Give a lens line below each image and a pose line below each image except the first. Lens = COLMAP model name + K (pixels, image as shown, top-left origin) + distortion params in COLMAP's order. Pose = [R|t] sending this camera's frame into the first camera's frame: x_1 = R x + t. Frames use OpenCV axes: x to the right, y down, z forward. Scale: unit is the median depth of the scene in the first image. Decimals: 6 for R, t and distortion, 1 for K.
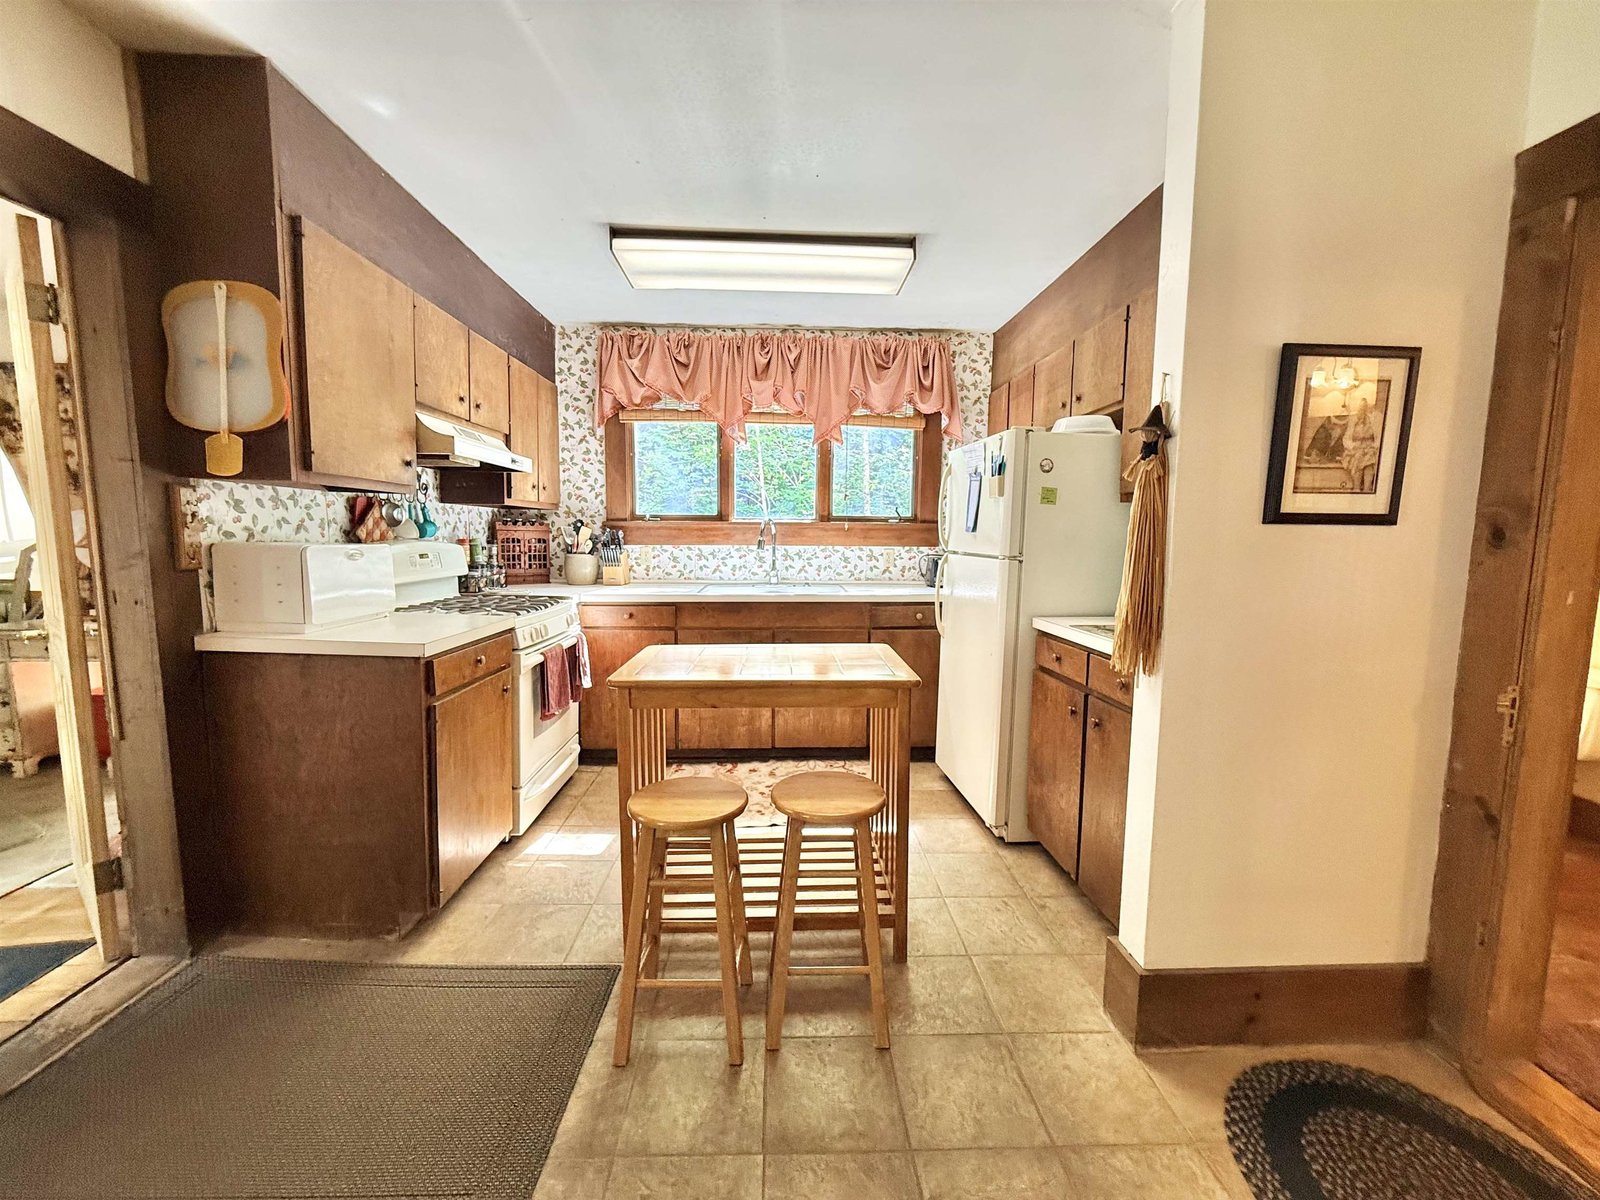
lens RADIAL K [[637.3, 0, 807.1], [0, 637.3, 598.8], [0, 0, 1]] dist [0.000580, 0.000170]
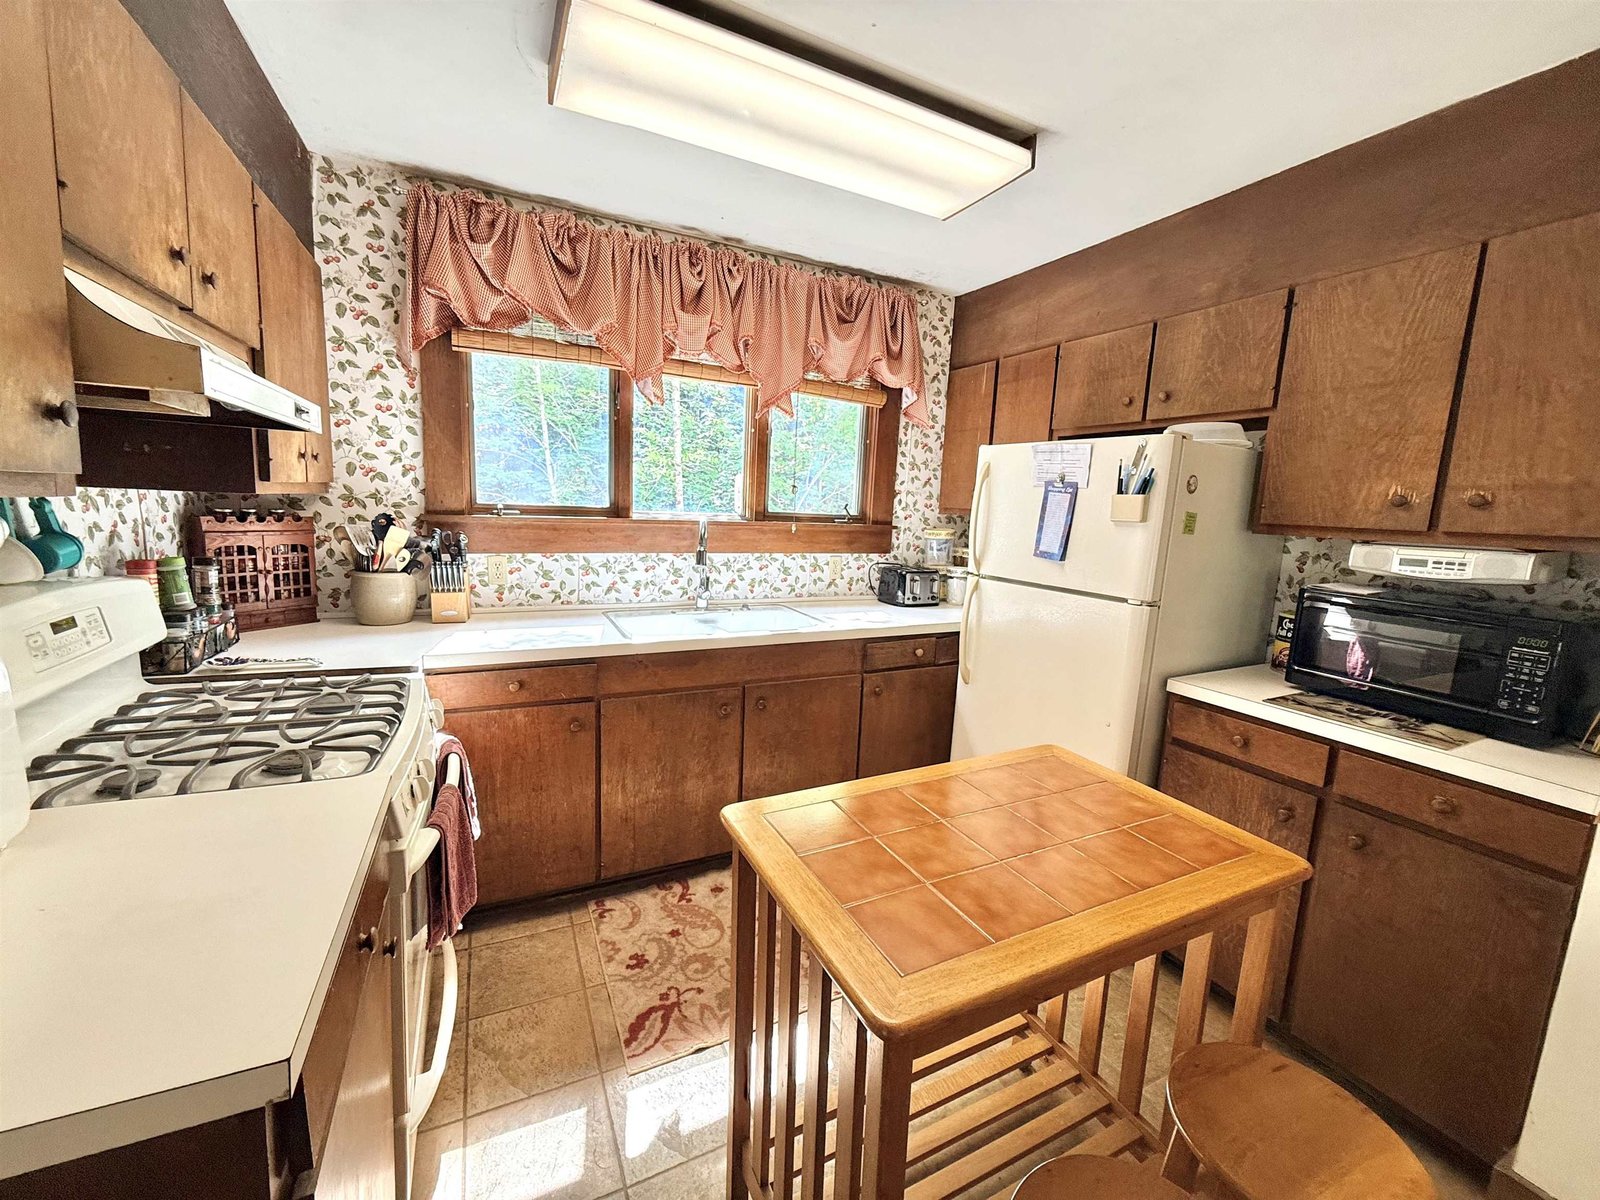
lens RADIAL K [[637.3, 0, 807.1], [0, 637.3, 599.2], [0, 0, 1]] dist [0.000580, 0.000170]
pose [[0.914298, -0.030812, 0.403868, -0.240924], [0.006635, 0.998108, 0.061128, -0.079150], [-0.404987, -0.053210, 0.912773, 0.312751]]
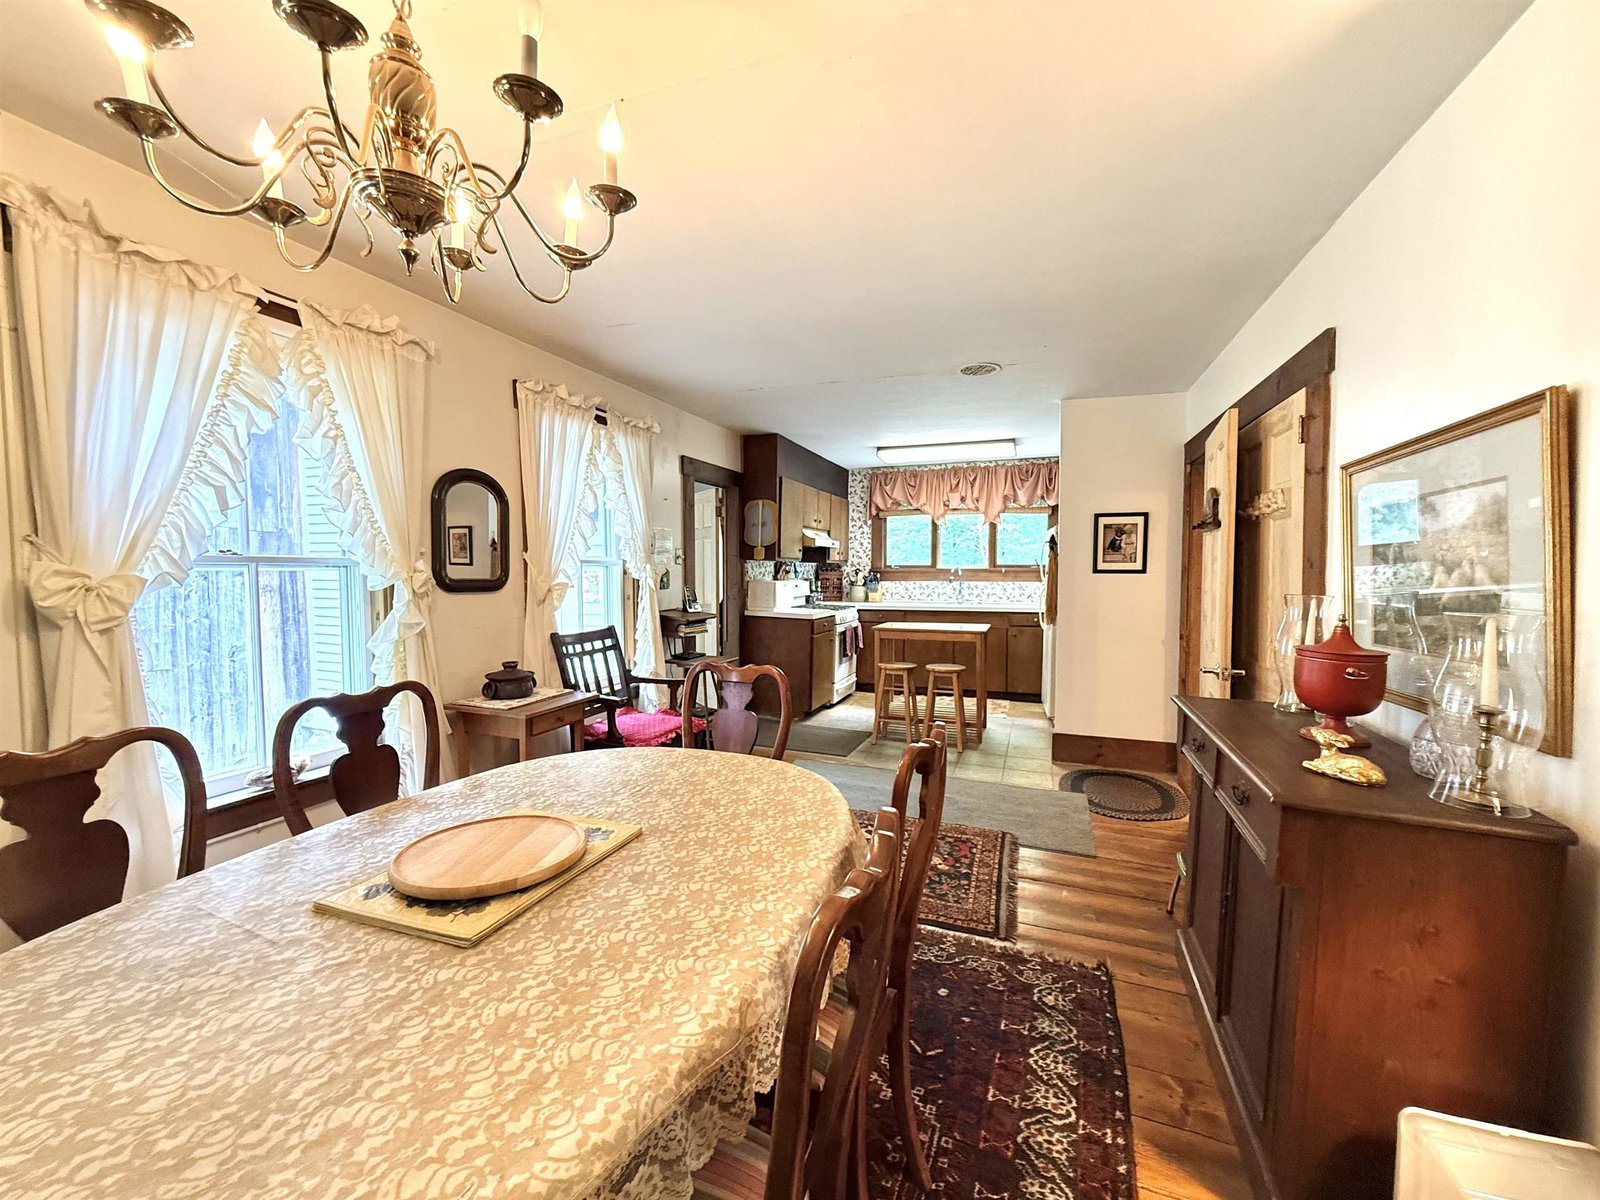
lens RADIAL K [[637.3, 0, 803.2], [0, 637.3, 600.3], [0, 0, 1]] dist [0.000580, 0.000170]
pose [[0.919963, 0.011093, -0.391849, 0.252070], [-0.032793, 0.998273, -0.048730, 0.073738], [0.390632, 0.057680, 0.918738, -0.848157]]
